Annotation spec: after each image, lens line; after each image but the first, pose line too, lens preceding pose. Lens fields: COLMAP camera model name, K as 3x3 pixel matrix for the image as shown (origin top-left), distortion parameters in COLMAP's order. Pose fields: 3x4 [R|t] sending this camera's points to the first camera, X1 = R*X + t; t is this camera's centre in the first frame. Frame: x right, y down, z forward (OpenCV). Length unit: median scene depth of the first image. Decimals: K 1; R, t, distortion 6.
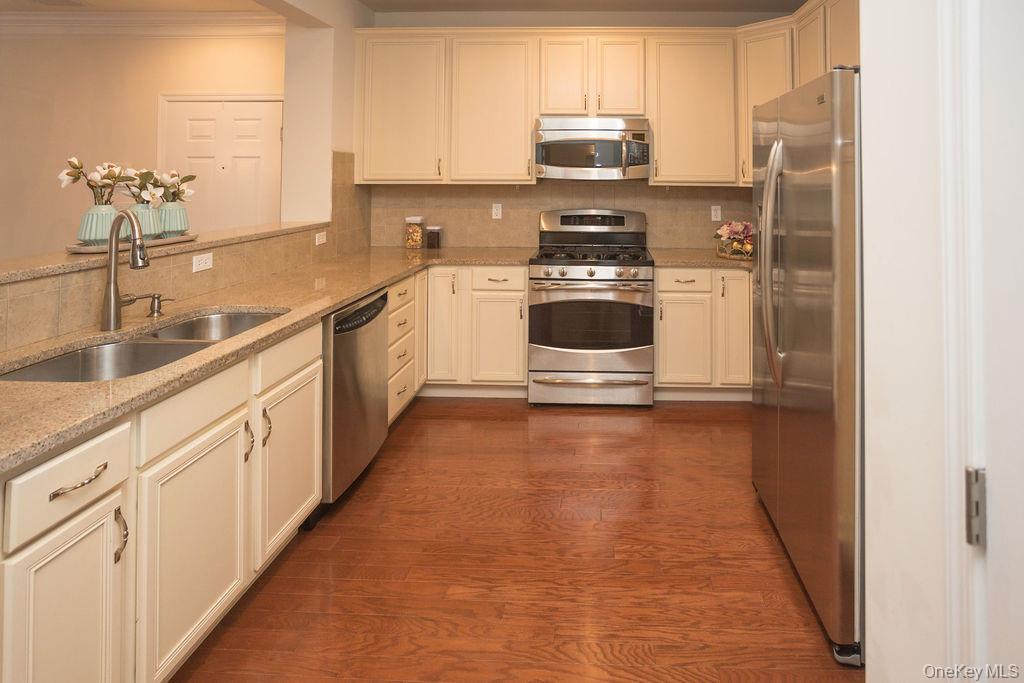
lens RADIAL K [[540.8, 0, 510.3], [0, 540.8, 354.0], [0, 0, 1]] dist [-0.031677, 0.000414]
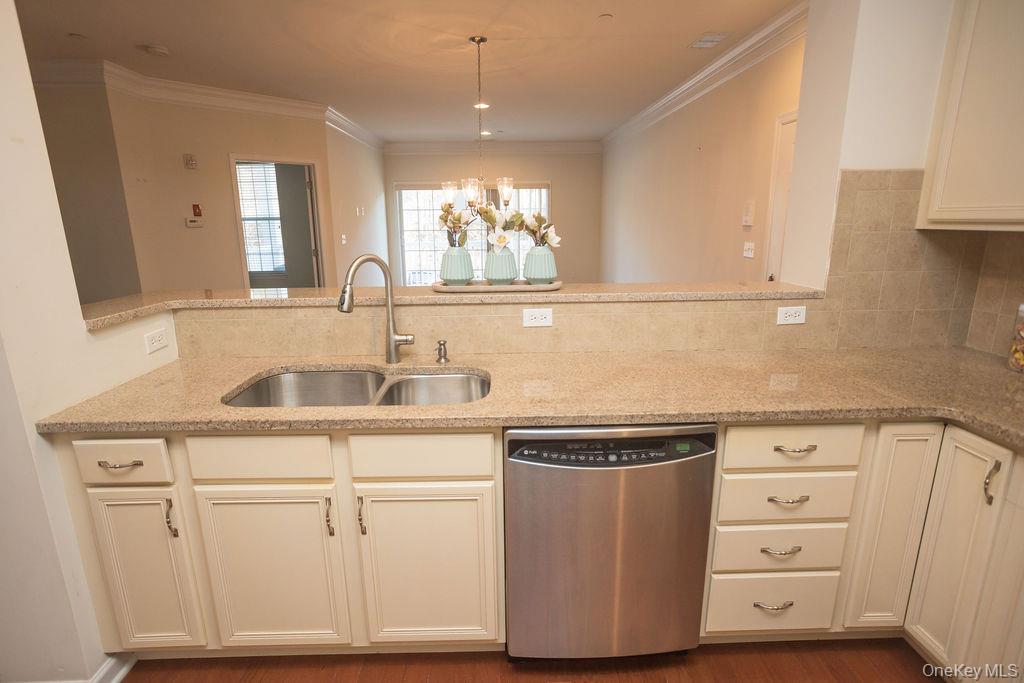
lens RADIAL K [[540.8, 0, 510.3], [0, 540.8, 354.0], [0, 0, 1]] dist [-0.031677, 0.000414]
pose [[0.150206, 0.244181, -0.958026, 0.278917], [-0.286033, 0.938312, 0.194310, -0.291193], [0.946374, 0.244841, 0.210784, 0.845714]]
